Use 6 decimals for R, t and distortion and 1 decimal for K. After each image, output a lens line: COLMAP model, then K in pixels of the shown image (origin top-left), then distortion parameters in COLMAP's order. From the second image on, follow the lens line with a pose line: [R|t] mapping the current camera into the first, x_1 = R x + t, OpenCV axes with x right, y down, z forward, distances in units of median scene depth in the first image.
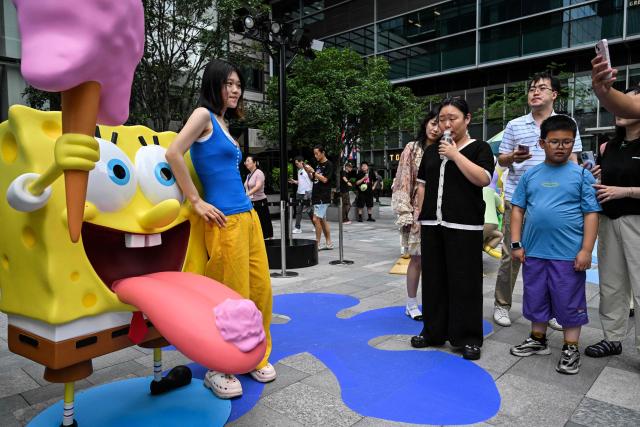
lens RADIAL K [[467.6, 0, 320.0], [0, 467.6, 213.5], [0, 0, 1]] dist [-0.000917, -0.000899]
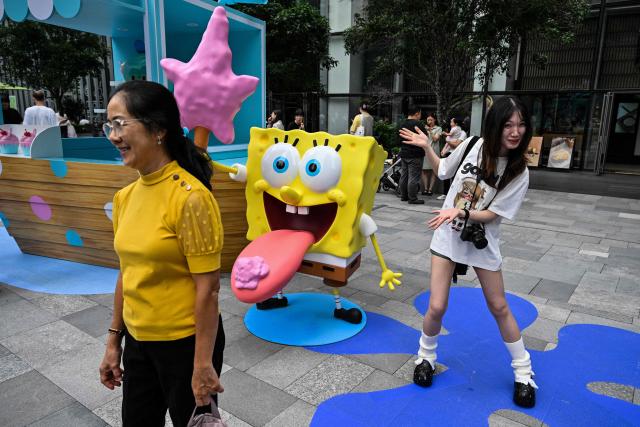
lens RADIAL K [[467.6, 0, 320.0], [0, 467.6, 213.5], [0, 0, 1]] dist [-0.000917, -0.000899]
pose [[0.110826, 0.228736, -0.967159, 1.077474], [-0.084152, 0.971819, 0.220196, -0.262875], [0.990271, 0.056985, 0.126952, 0.839470]]
